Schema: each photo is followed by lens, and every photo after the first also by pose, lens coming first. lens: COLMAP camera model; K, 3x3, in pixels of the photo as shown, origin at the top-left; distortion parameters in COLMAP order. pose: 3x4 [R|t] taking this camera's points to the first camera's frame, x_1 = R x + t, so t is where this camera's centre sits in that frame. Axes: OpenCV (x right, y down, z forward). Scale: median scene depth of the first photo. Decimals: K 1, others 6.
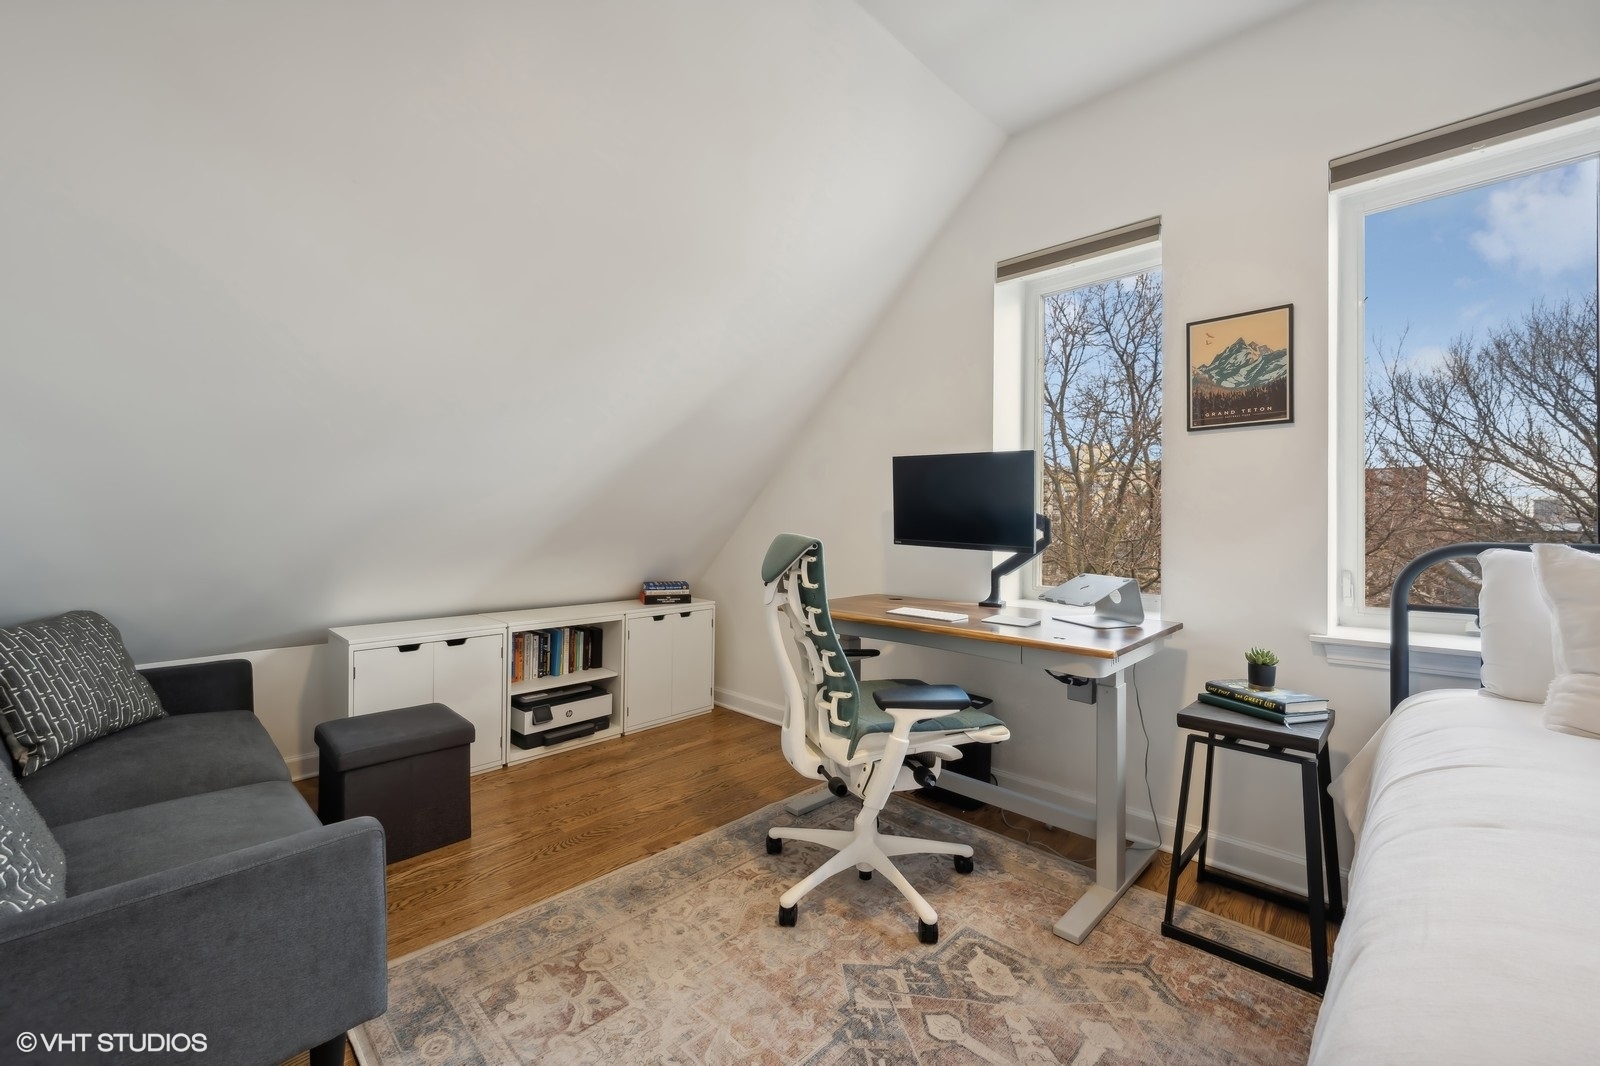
lens RADIAL K [[648.5, 0, 799.8], [0, 648.5, 508.3], [0, 0, 1]] dist [-0.000377, -0.000037]
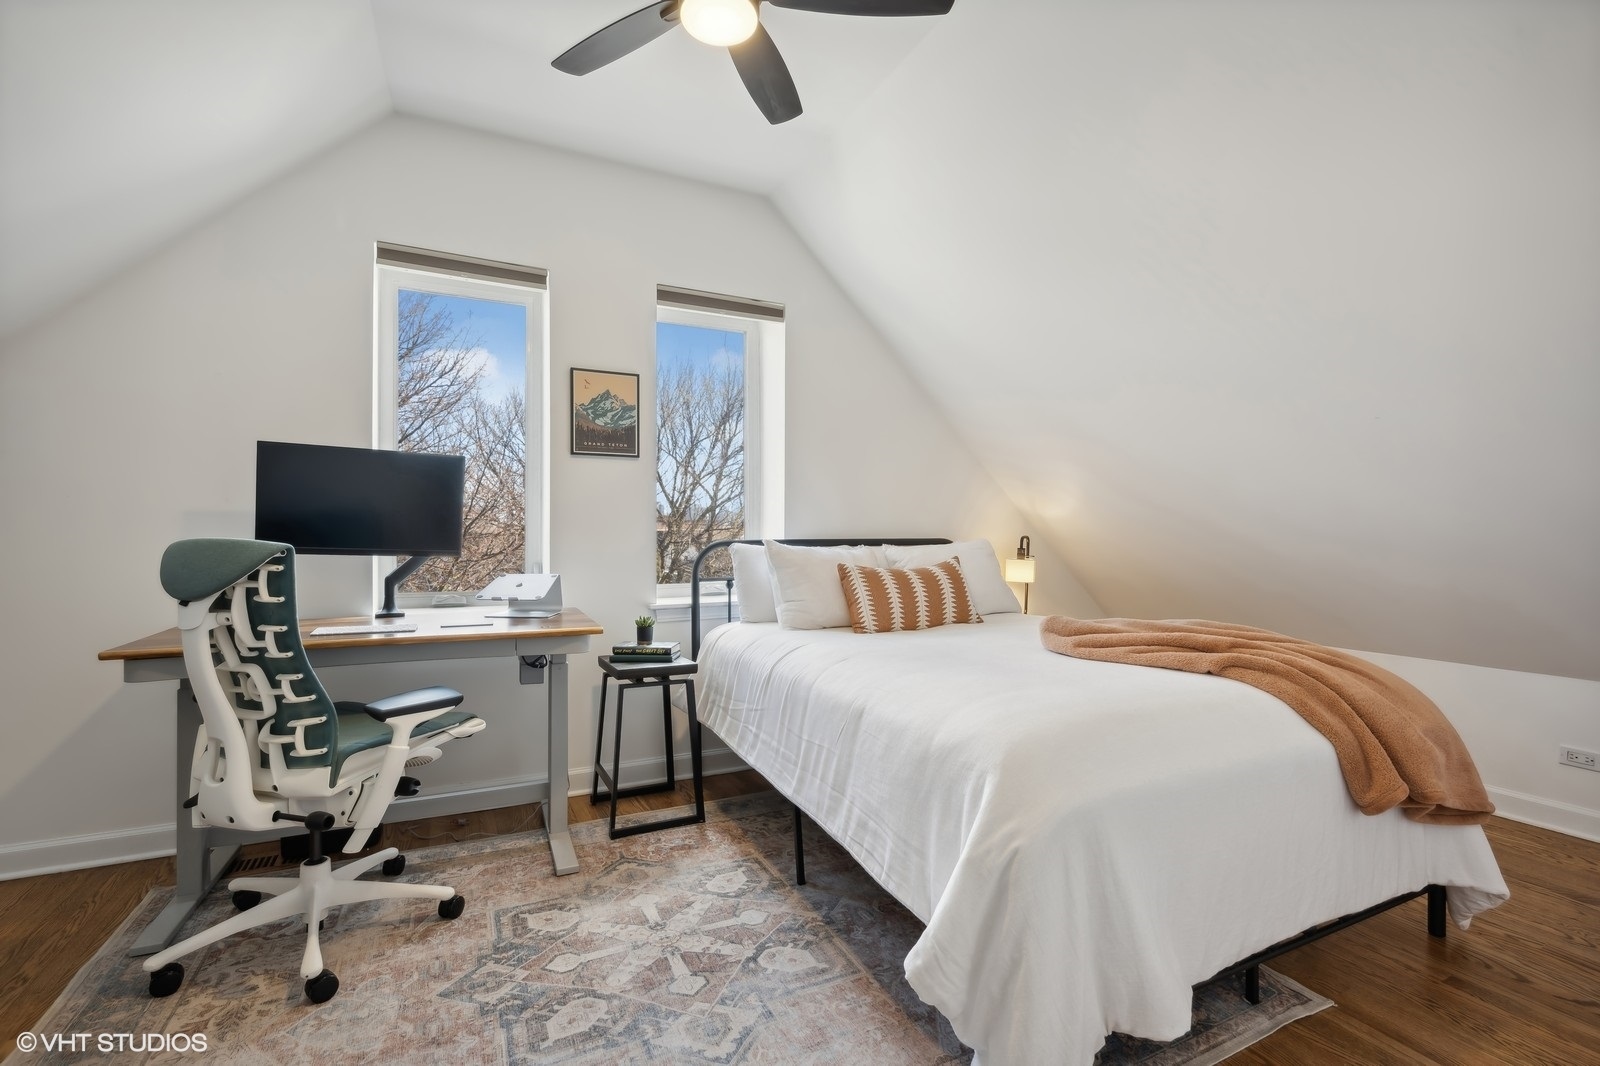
lens RADIAL K [[731.7, 0, 798.9], [0, 731.7, 524.1], [0, 0, 1]] dist [-0.003984, -0.000066]
pose [[0.314323, 0.027281, 0.948924, -0.731196], [-0.012179, 0.999621, -0.024704, 0.054543], [-0.949238, -0.003792, 0.314536, 0.183080]]
